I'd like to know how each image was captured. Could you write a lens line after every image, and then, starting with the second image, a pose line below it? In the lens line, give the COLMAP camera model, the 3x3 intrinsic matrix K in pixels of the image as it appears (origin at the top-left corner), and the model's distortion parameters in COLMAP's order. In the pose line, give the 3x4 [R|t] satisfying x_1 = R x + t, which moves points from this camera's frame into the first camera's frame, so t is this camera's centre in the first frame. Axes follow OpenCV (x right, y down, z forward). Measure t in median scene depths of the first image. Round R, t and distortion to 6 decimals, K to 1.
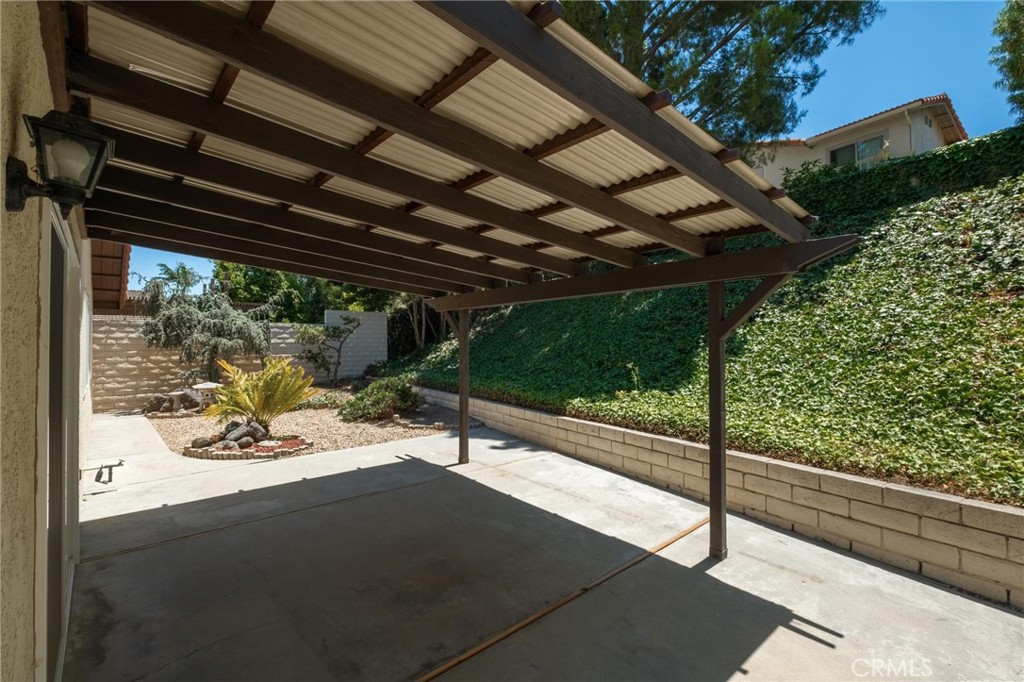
lens RADIAL K [[452.2, 0, 515.3], [0, 452.2, 337.3], [0, 0, 1]] dist [-0.000564, -0.000242]
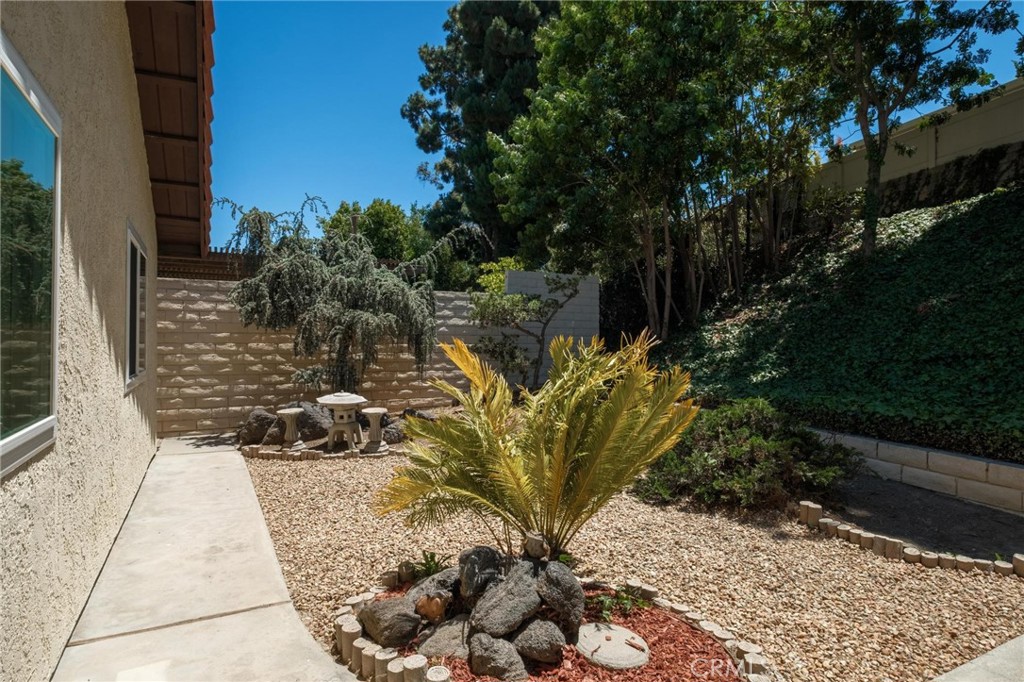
lens RADIAL K [[569.1, 0, 510.4], [0, 569.1, 341.5], [0, 0, 1]] dist [0.027353, 0.000518]
pose [[0.967735, 0.013907, -0.251585, -0.300753], [-0.009658, 0.999789, 0.018117, 0.024384], [0.251784, -0.015103, 0.967666, 0.377266]]
